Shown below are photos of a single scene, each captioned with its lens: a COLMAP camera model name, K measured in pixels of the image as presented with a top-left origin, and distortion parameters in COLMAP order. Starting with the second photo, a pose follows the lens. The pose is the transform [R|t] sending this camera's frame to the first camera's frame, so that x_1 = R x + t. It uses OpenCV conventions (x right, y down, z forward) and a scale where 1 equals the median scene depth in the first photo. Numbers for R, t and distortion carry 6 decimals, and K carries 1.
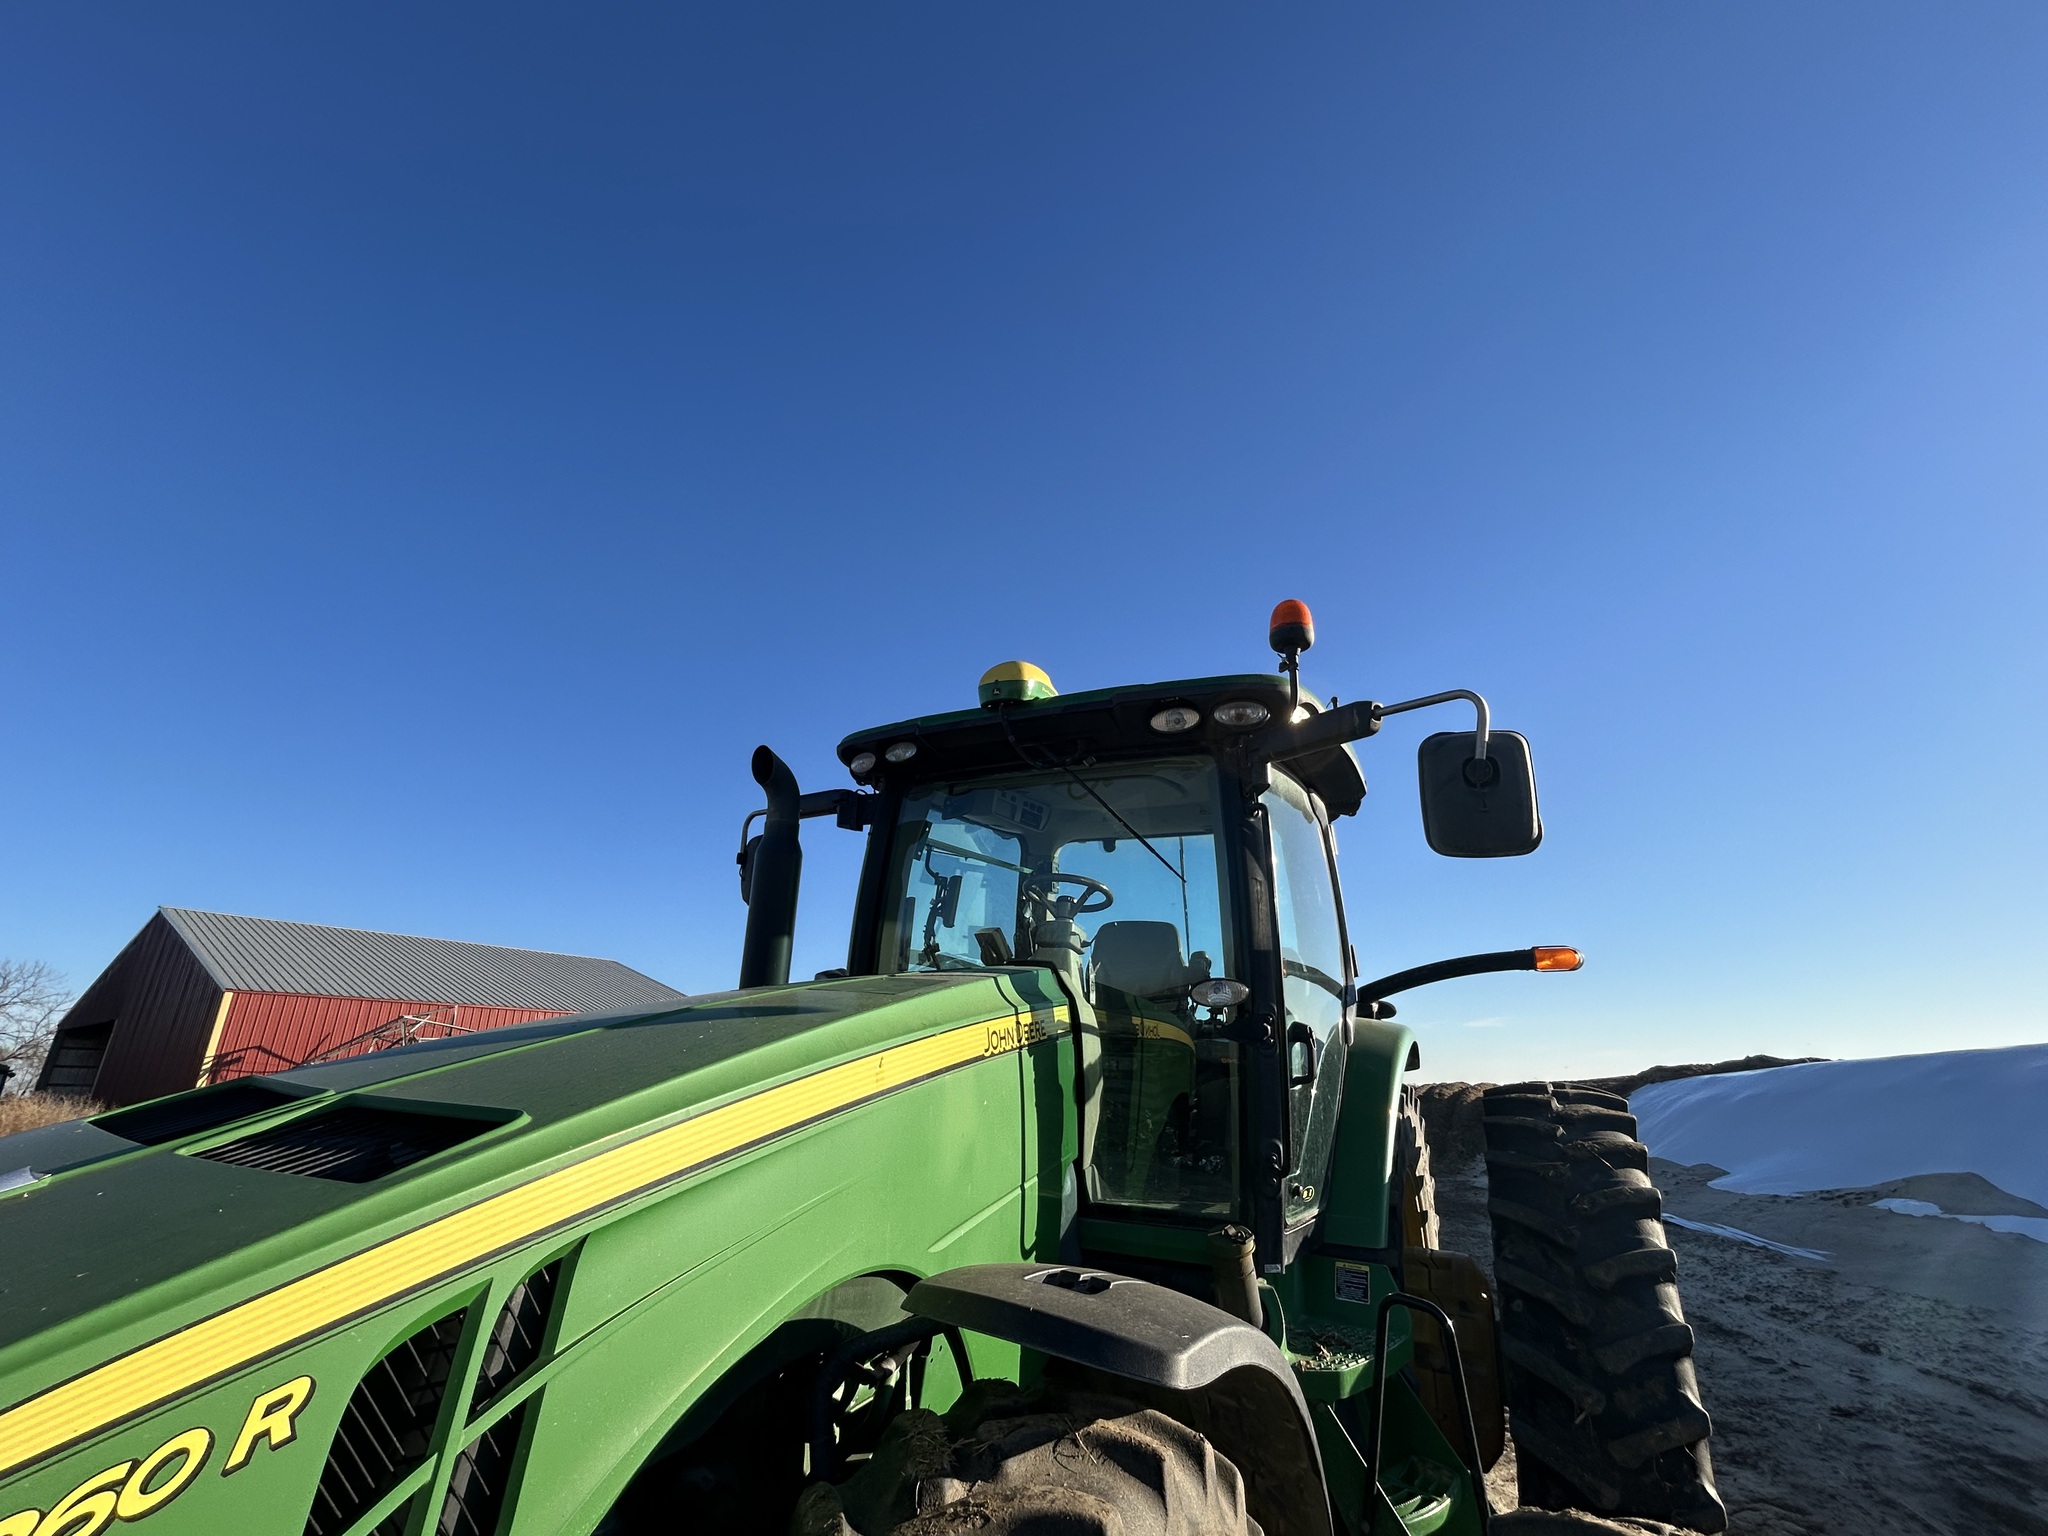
lens RADIAL K [[861.7, 0, 1017.2], [0, 861.7, 771.1], [0, 0, 1]] dist [-0.000018, 0.000005]
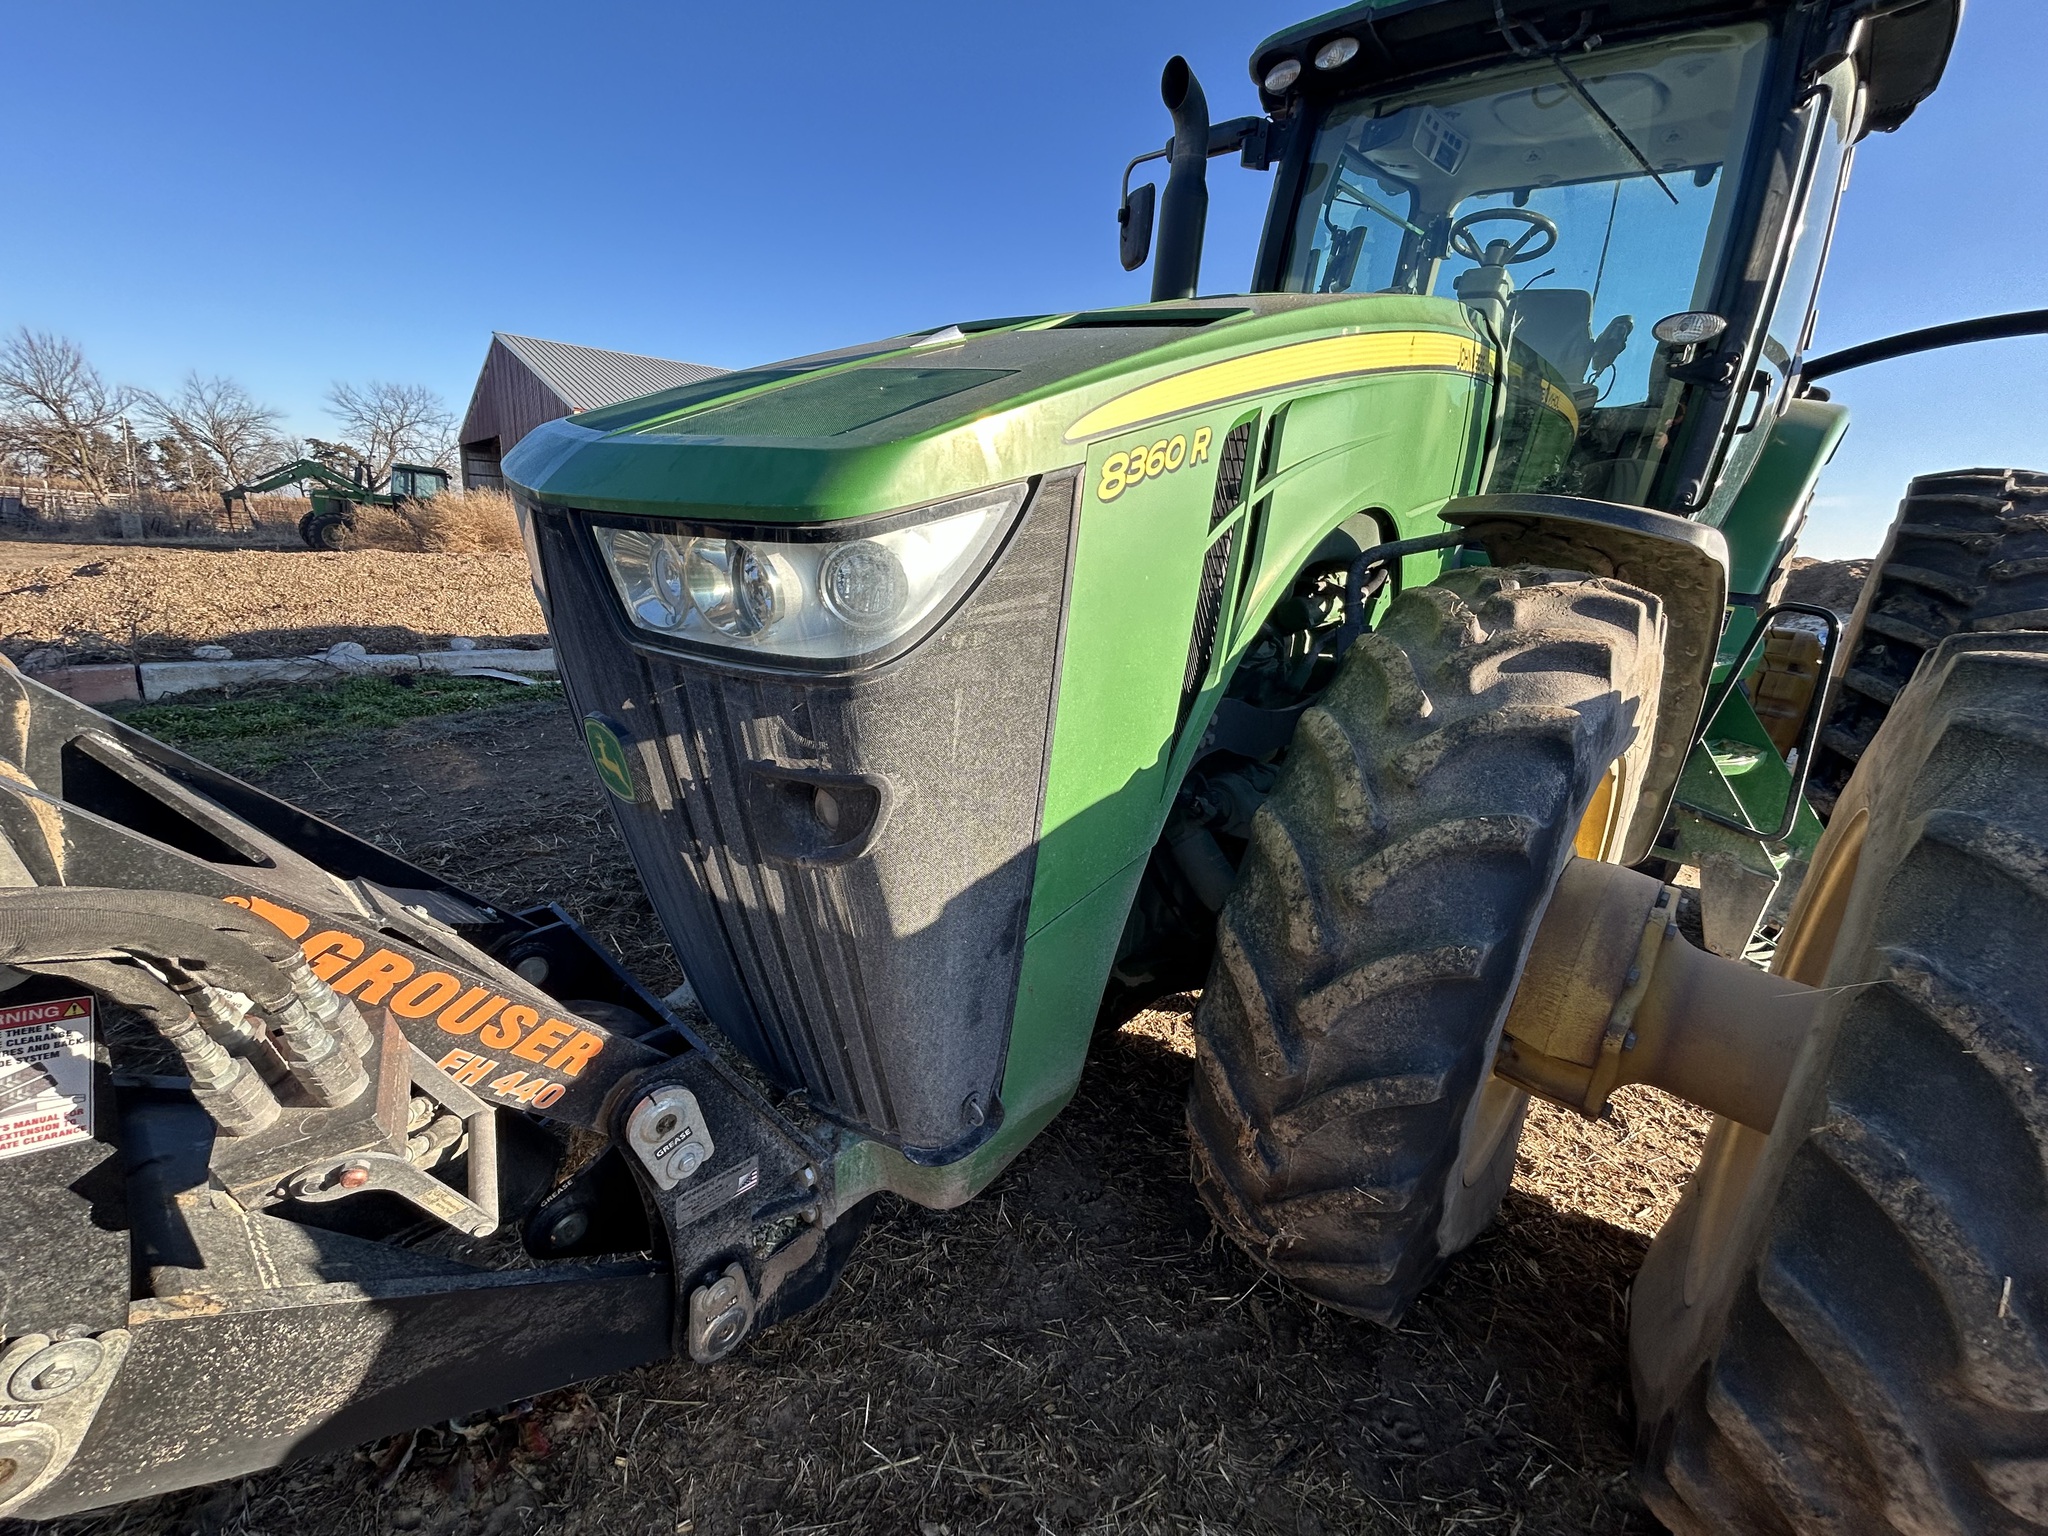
lens RADIAL K [[861.7, 0, 1024.9], [0, 861.7, 759.0], [0, 0, 1]] dist [-0.000018, 0.000005]
pose [[0.968087, 0.113275, -0.223555, -0.162129], [0.033801, 0.824860, 0.564325, 0.063120], [0.248325, -0.553872, 0.794708, -0.167851]]
